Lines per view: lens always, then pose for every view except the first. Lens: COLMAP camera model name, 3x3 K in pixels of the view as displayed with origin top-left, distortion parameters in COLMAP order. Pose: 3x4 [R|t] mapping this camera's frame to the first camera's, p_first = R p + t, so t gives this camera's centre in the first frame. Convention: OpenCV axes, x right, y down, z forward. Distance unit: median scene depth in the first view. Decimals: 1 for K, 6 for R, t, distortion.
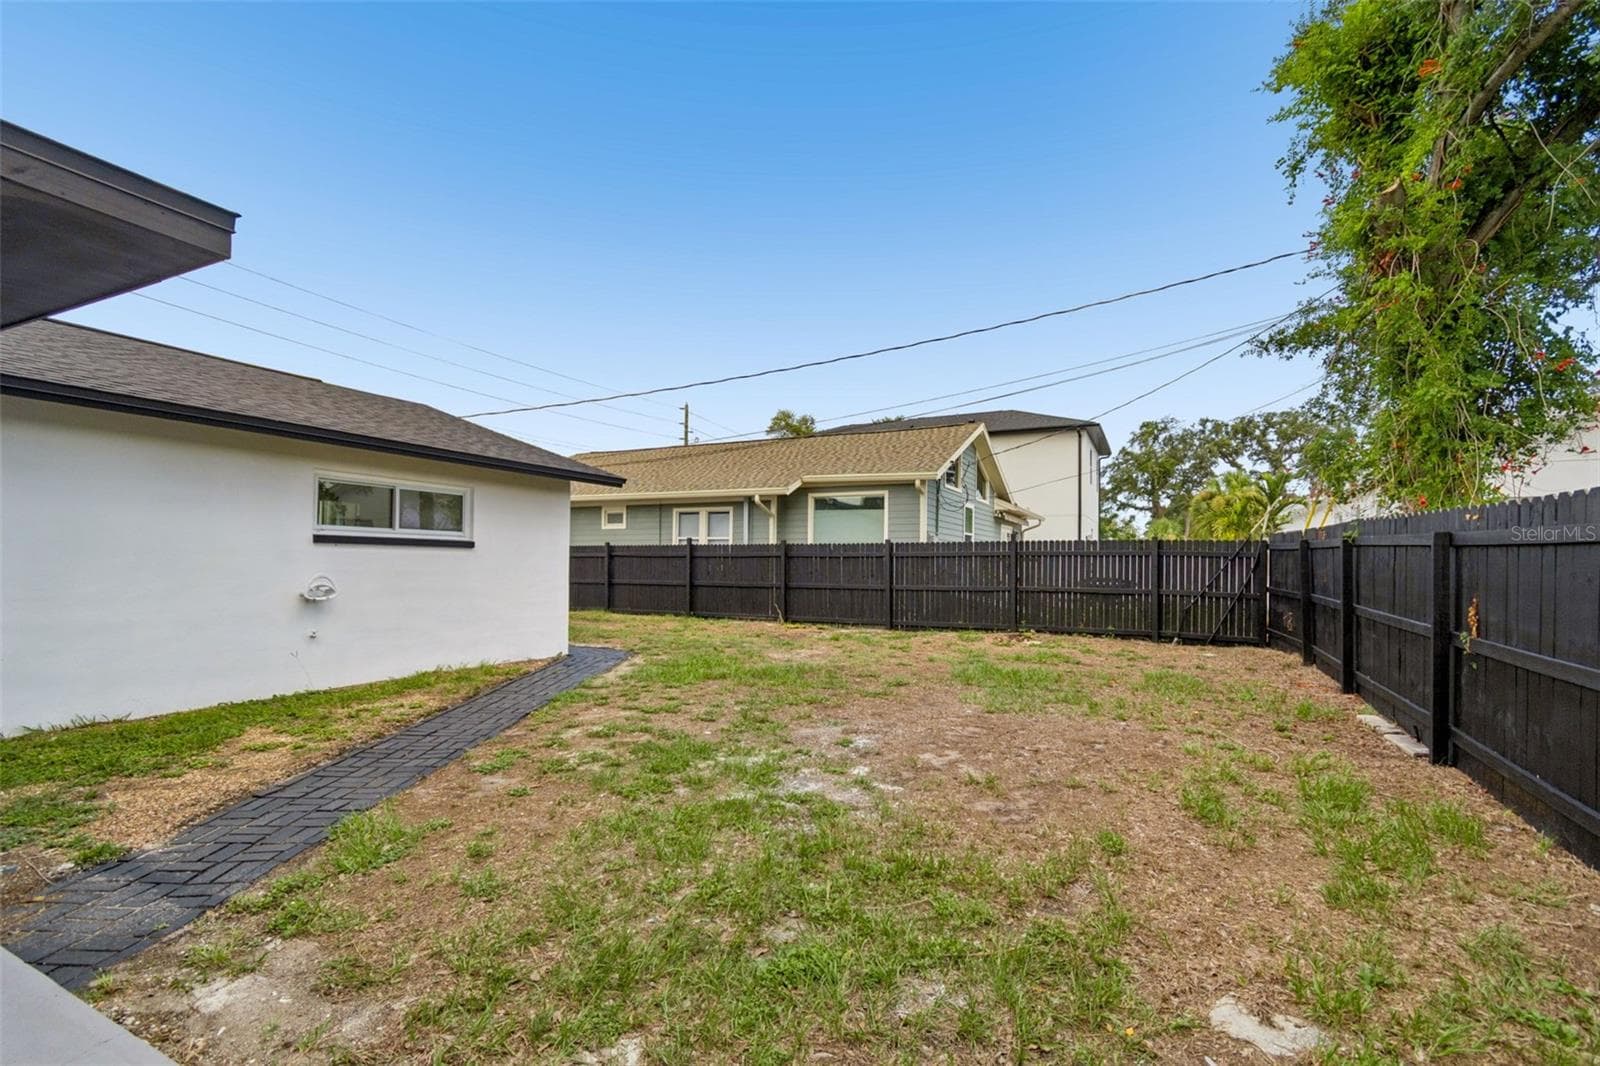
lens RADIAL K [[707.2, 0, 806.7], [0, 707.2, 543.6], [0, 0, 1]] dist [0.002286, 0.000148]
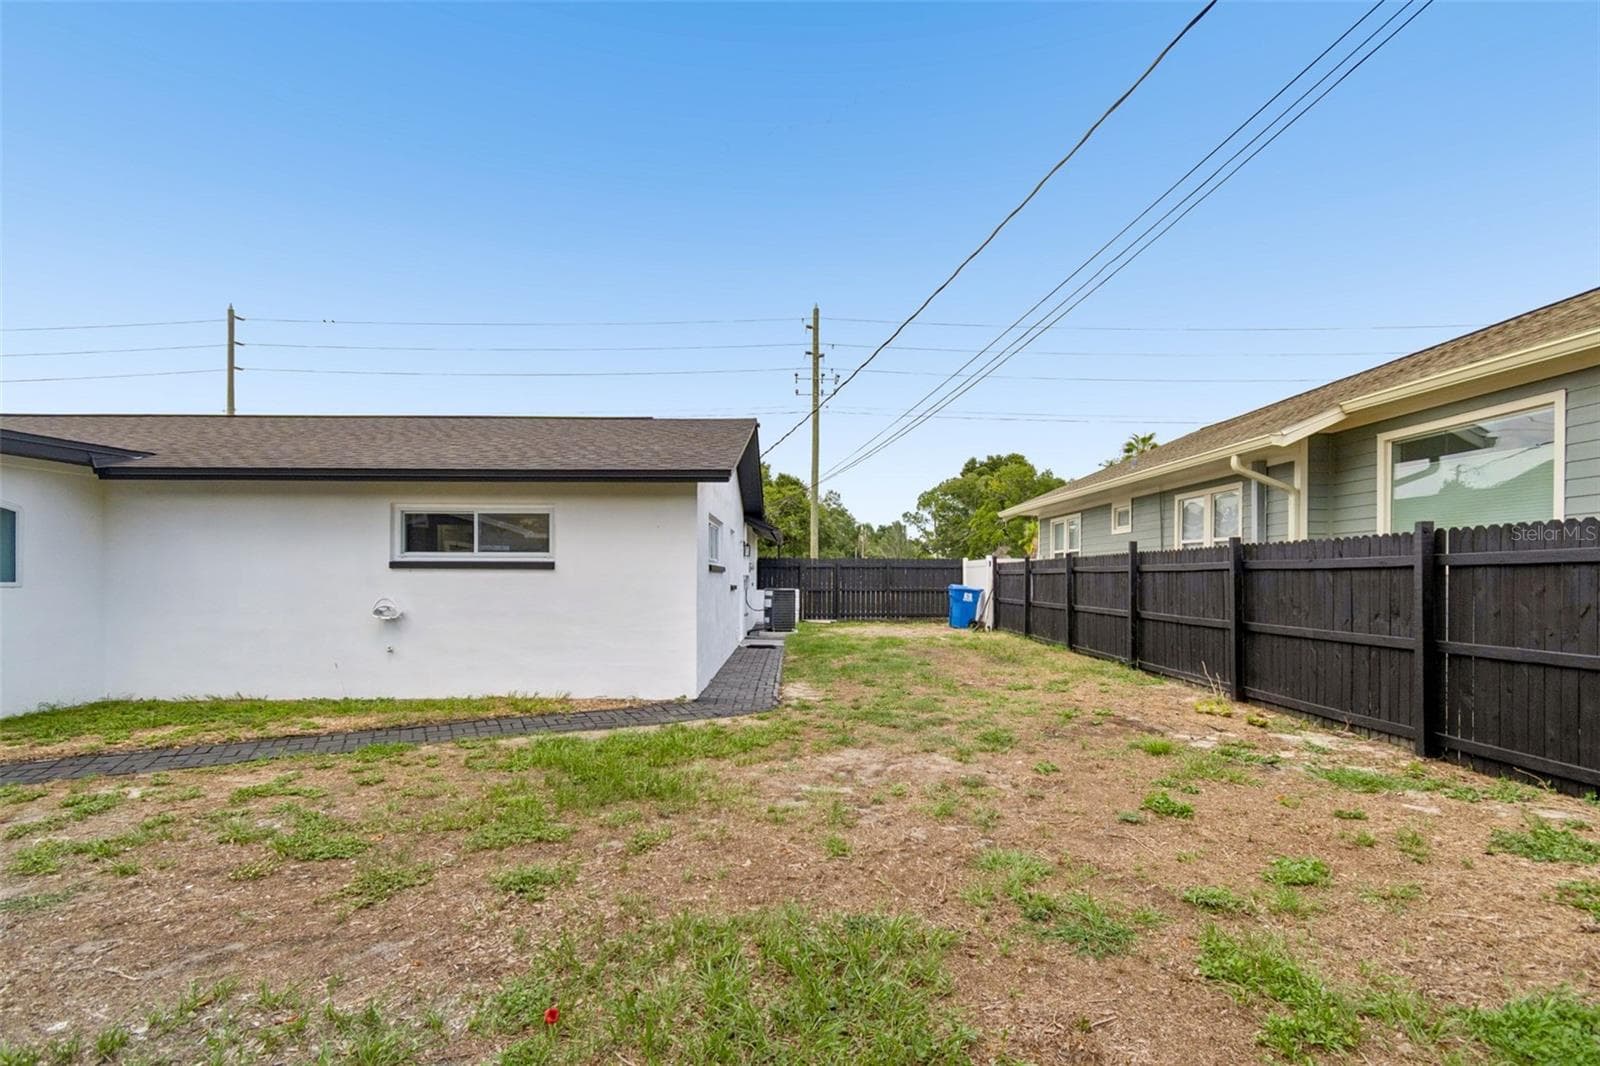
lens RADIAL K [[728.8, 0, 810.2], [0, 728.8, 576.5], [0, 0, 1]] dist [0.003247, 0.000181]
pose [[0.450033, -0.005568, -0.892994, 0.259480], [0.027728, 0.999586, 0.007741, 0.008685], [0.892581, -0.028245, 0.450001, 0.430988]]
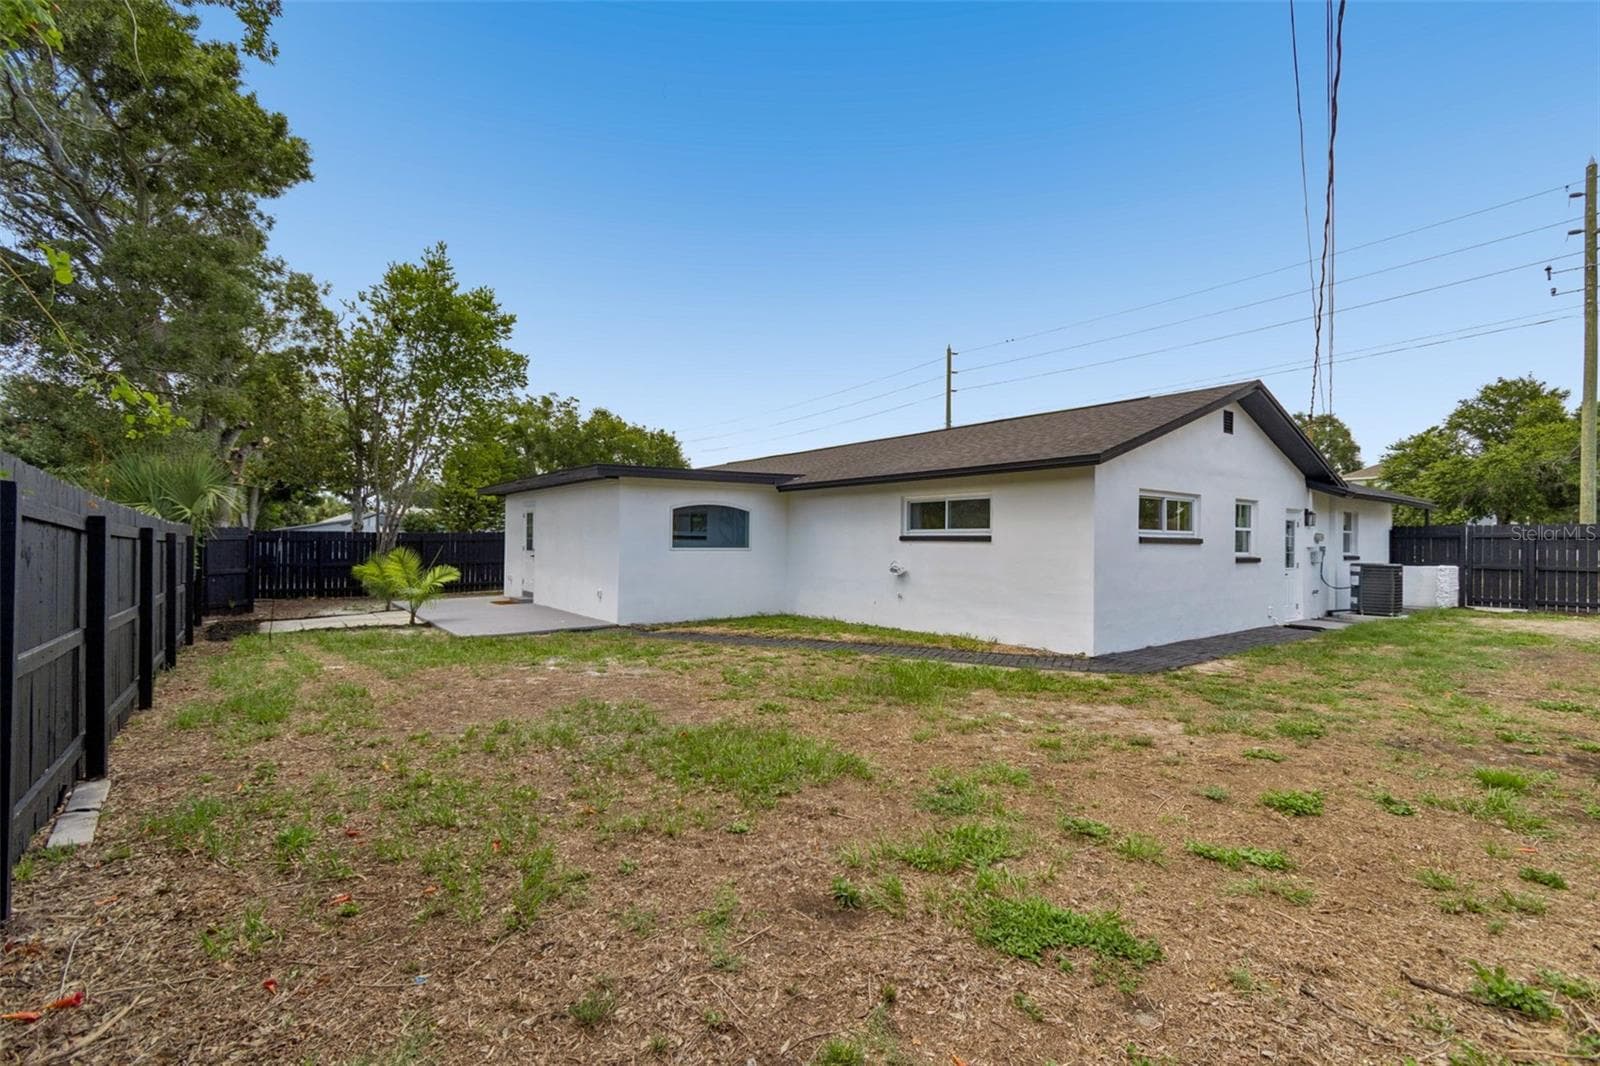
lens RADIAL K [[707.2, 0, 806.7], [0, 707.2, 543.6], [0, 0, 1]] dist [0.002286, 0.000148]
pose [[-0.441301, -0.008194, -0.897322, 0.361801], [0.015927, 0.999729, -0.016962, 0.012246], [0.897218, -0.021777, -0.441051, 0.617090]]
